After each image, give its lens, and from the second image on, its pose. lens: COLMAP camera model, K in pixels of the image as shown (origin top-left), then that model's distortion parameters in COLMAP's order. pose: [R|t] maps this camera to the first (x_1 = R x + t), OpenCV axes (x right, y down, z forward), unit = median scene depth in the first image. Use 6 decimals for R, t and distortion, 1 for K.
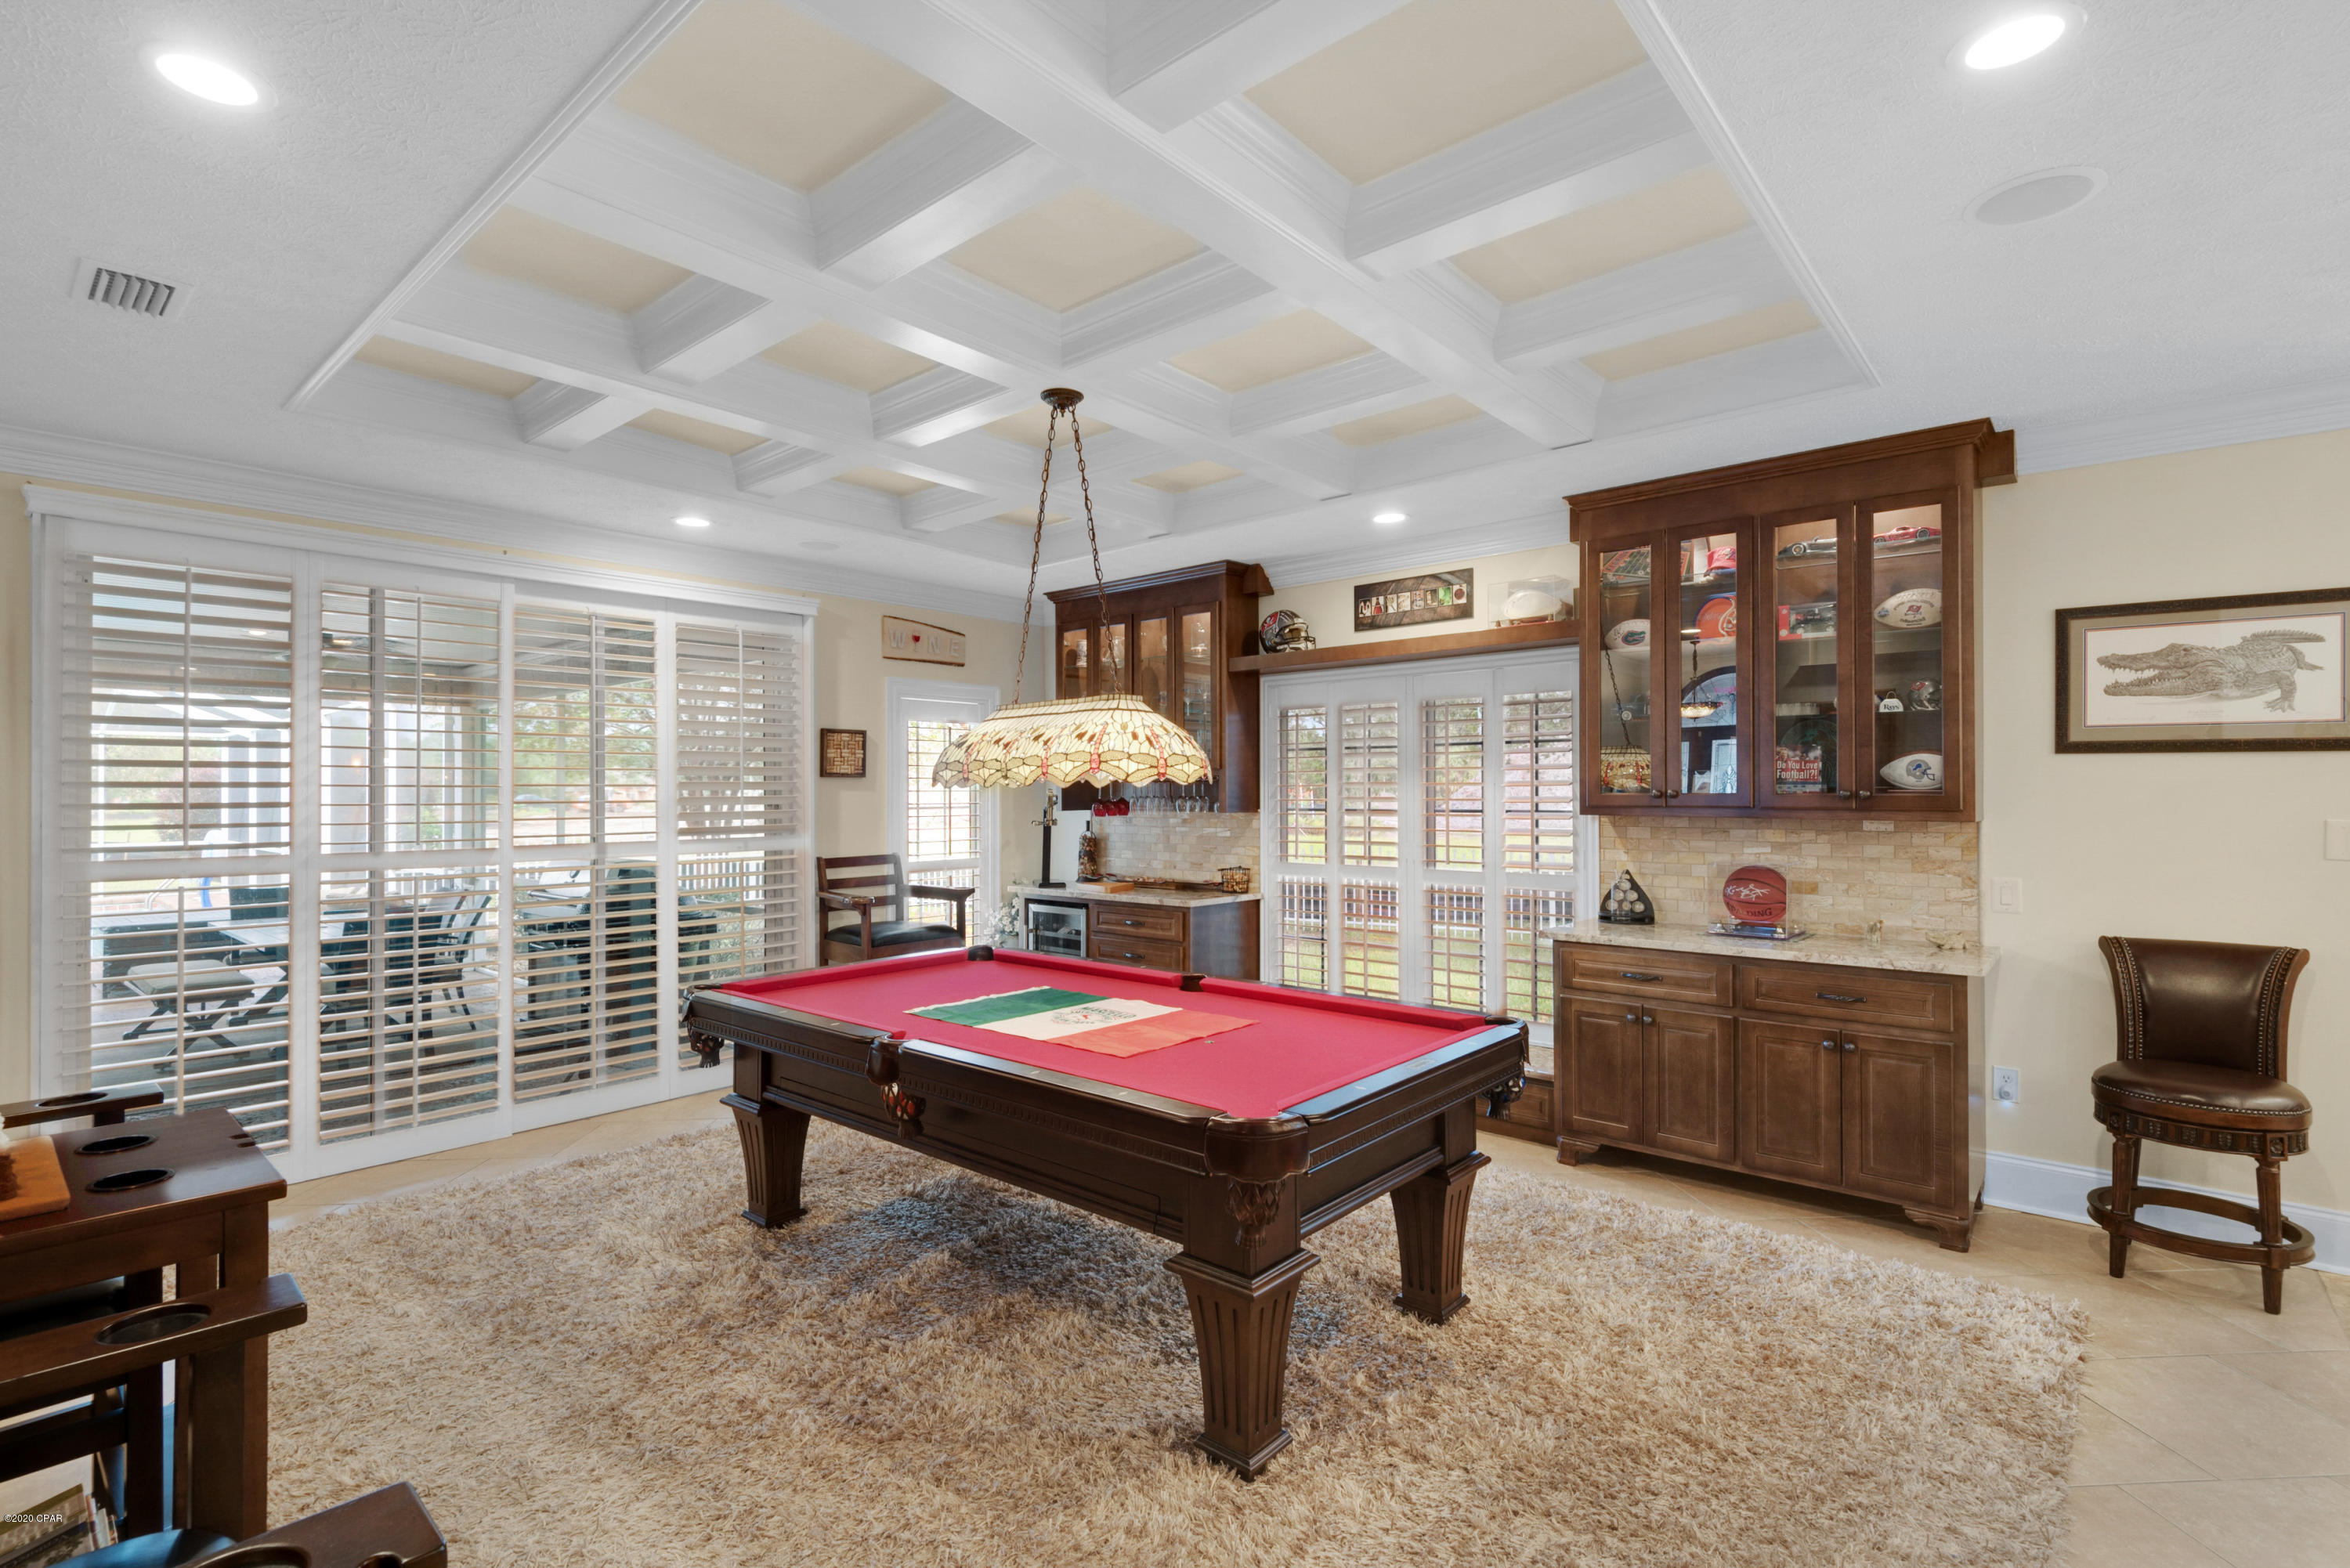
lens RADIAL K [[1077.2, 0, 1177.9], [0, 1077.2, 779.6], [0, 0, 1]] dist [0.013792, -0.015533]
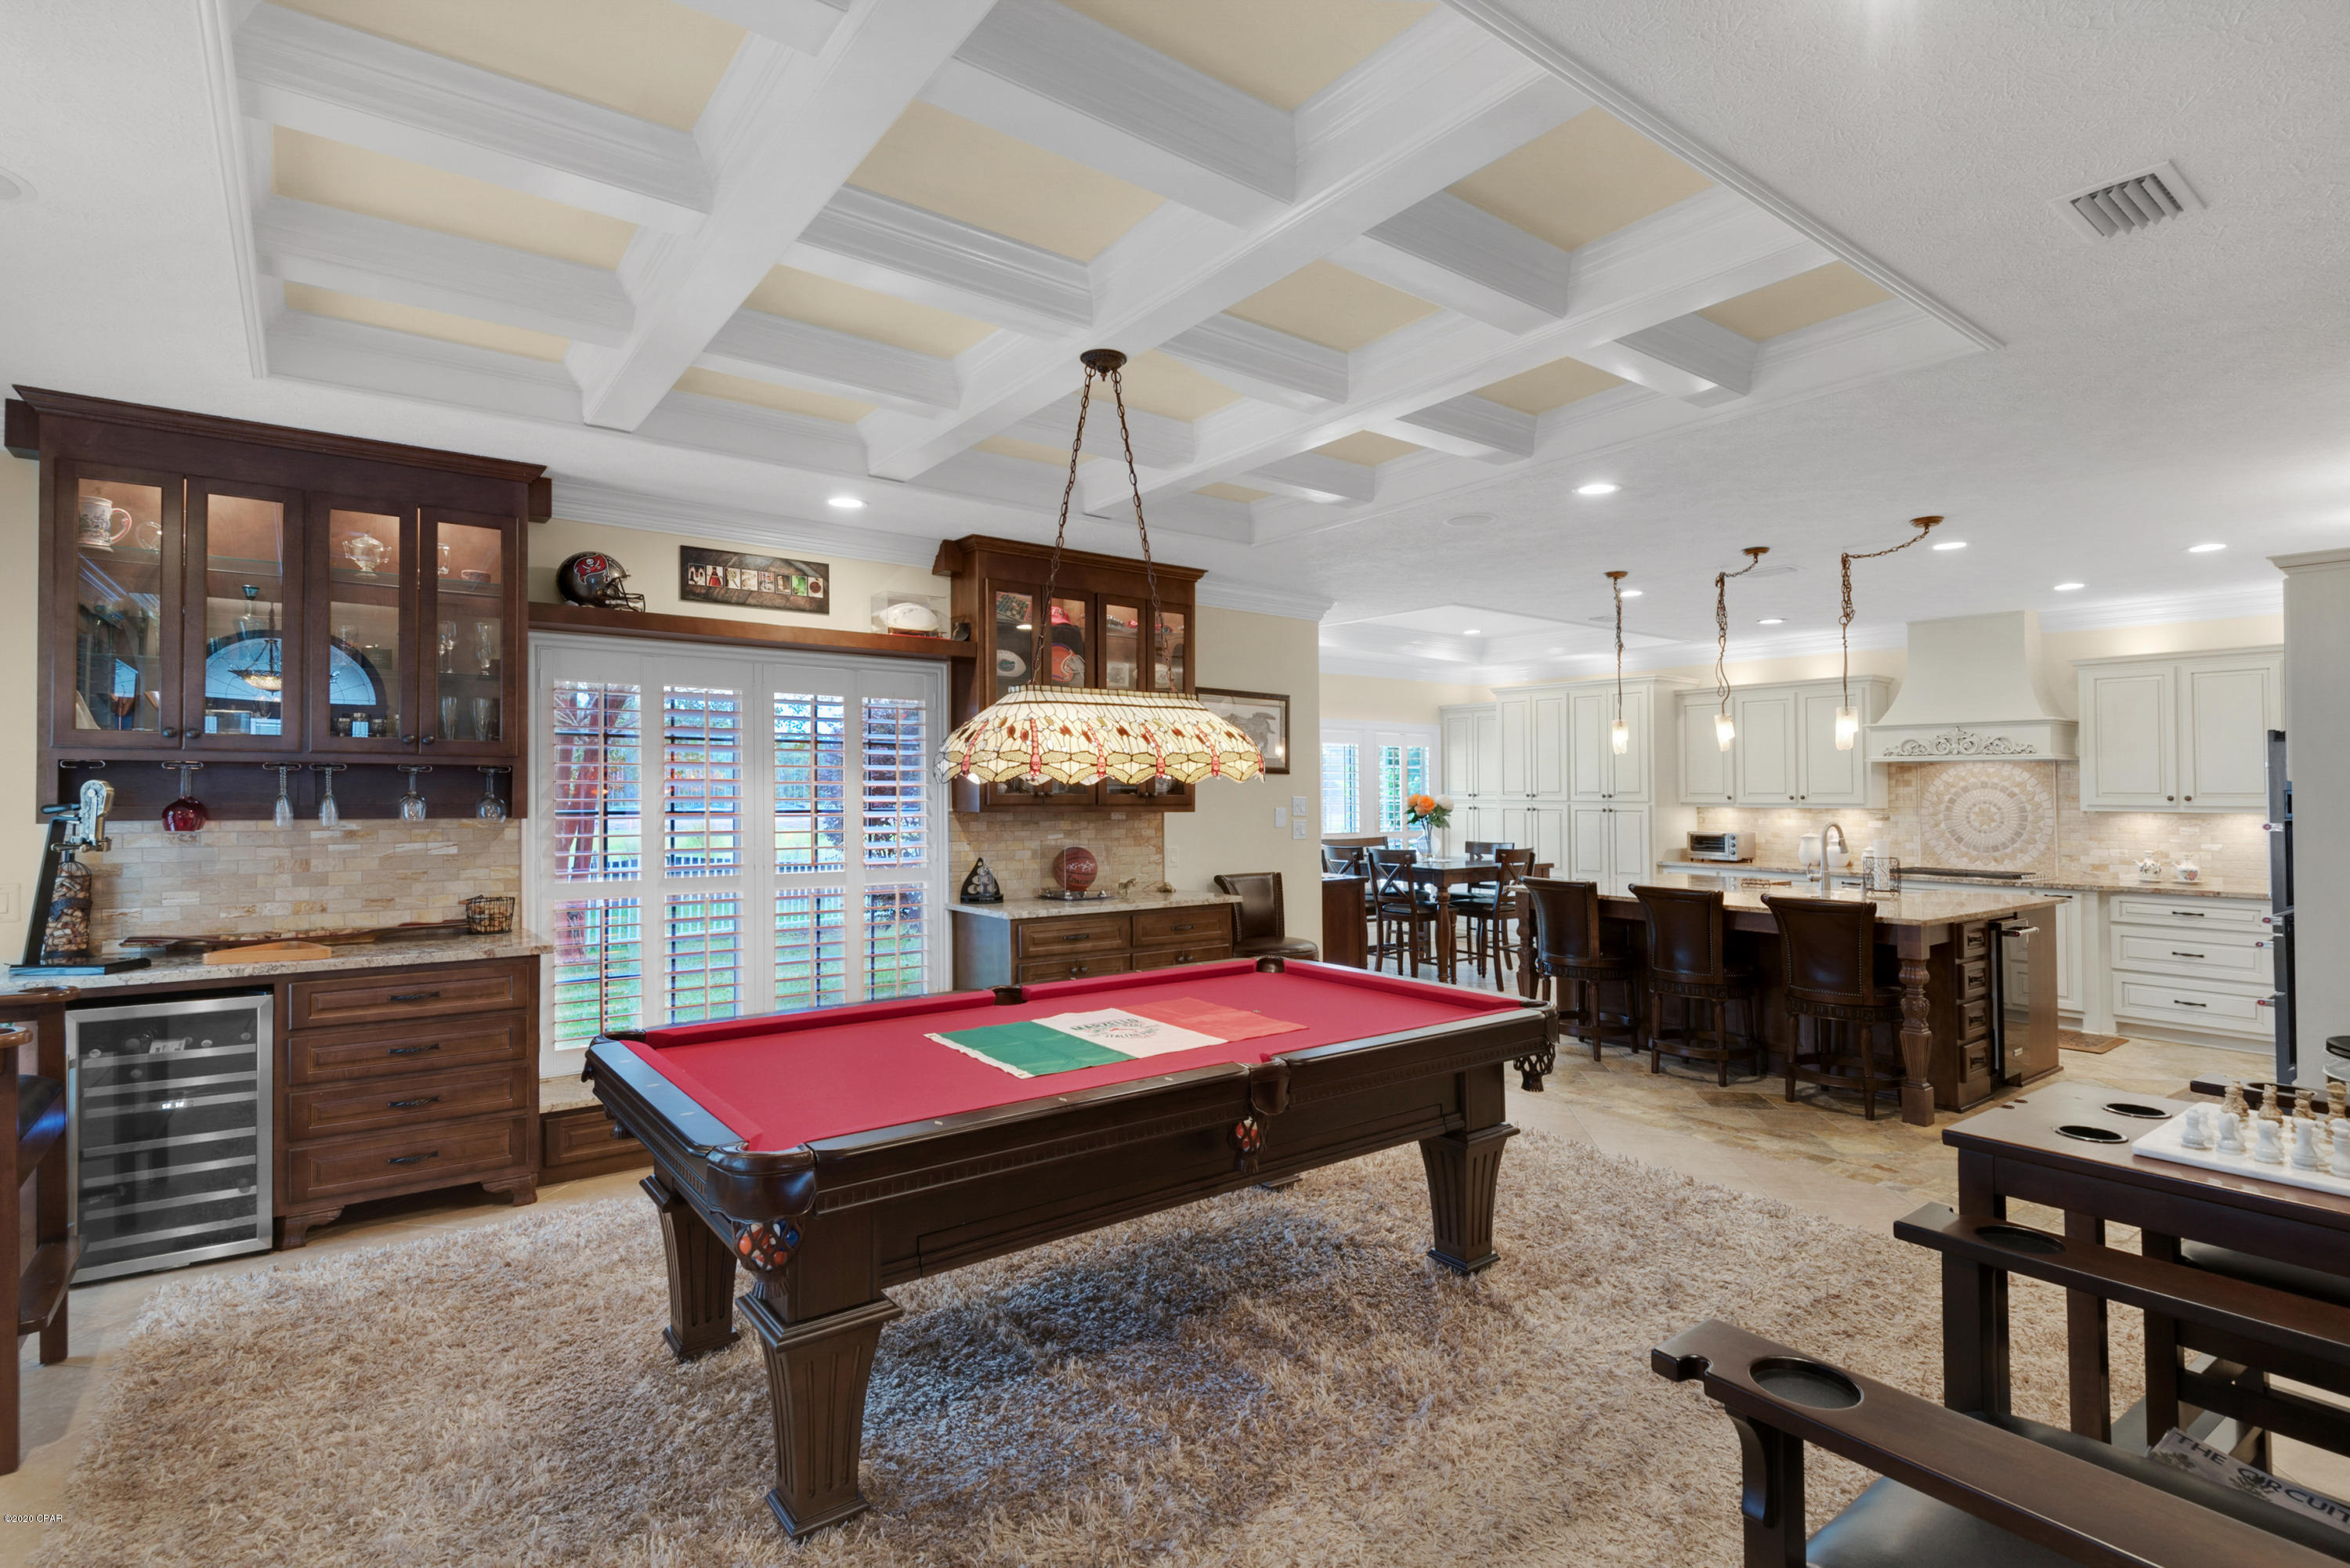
lens RADIAL K [[1128.5, 0, 1168.8], [0, 1128.5, 759.5], [0, 0, 1]] dist [0.025473, -0.020205]
pose [[0.210872, 0.032327, 0.976979, -0.599685], [-0.016432, 0.999429, -0.029523, 0.007013], [-0.977376, -0.009828, 0.211283, 0.428362]]
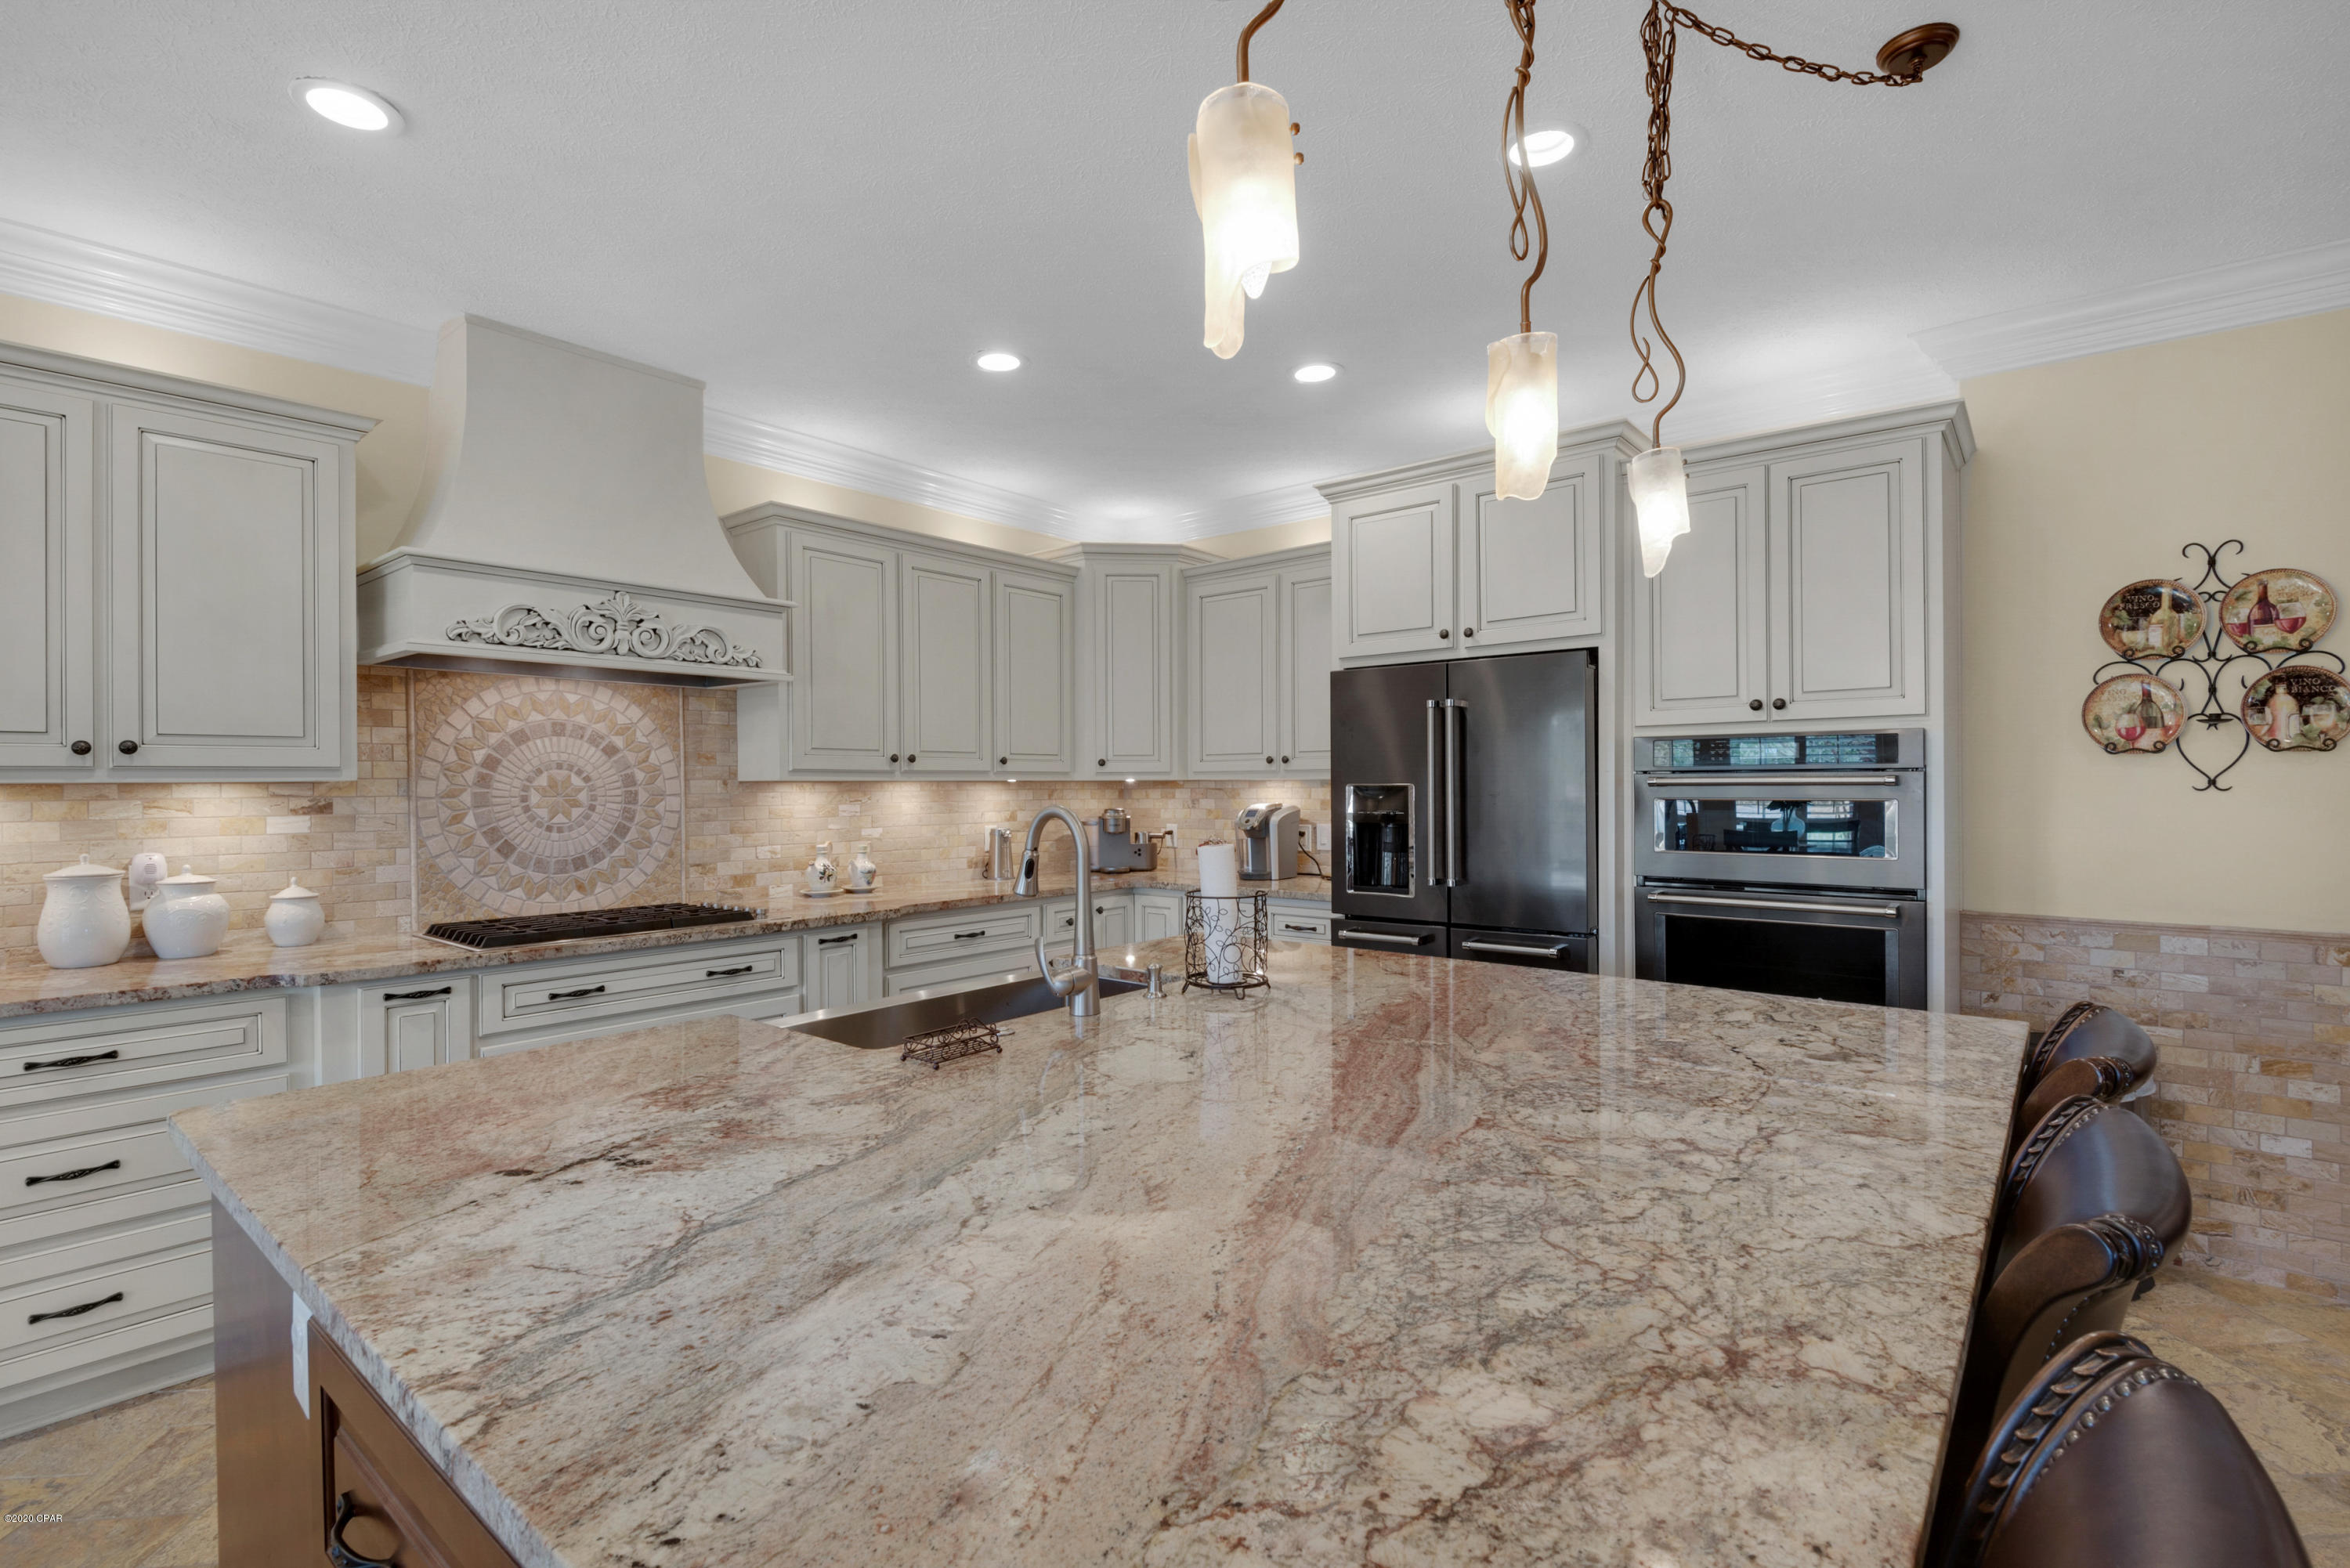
lens RADIAL K [[1077.2, 0, 1177.9], [0, 1077.2, 779.6], [0, 0, 1]] dist [0.013792, -0.015533]
pose [[-0.999614, 0.007363, -0.026787, 0.631334], [0.007800, 0.999837, -0.016255, 0.022471], [0.026663, -0.016458, -0.999509, 0.372812]]
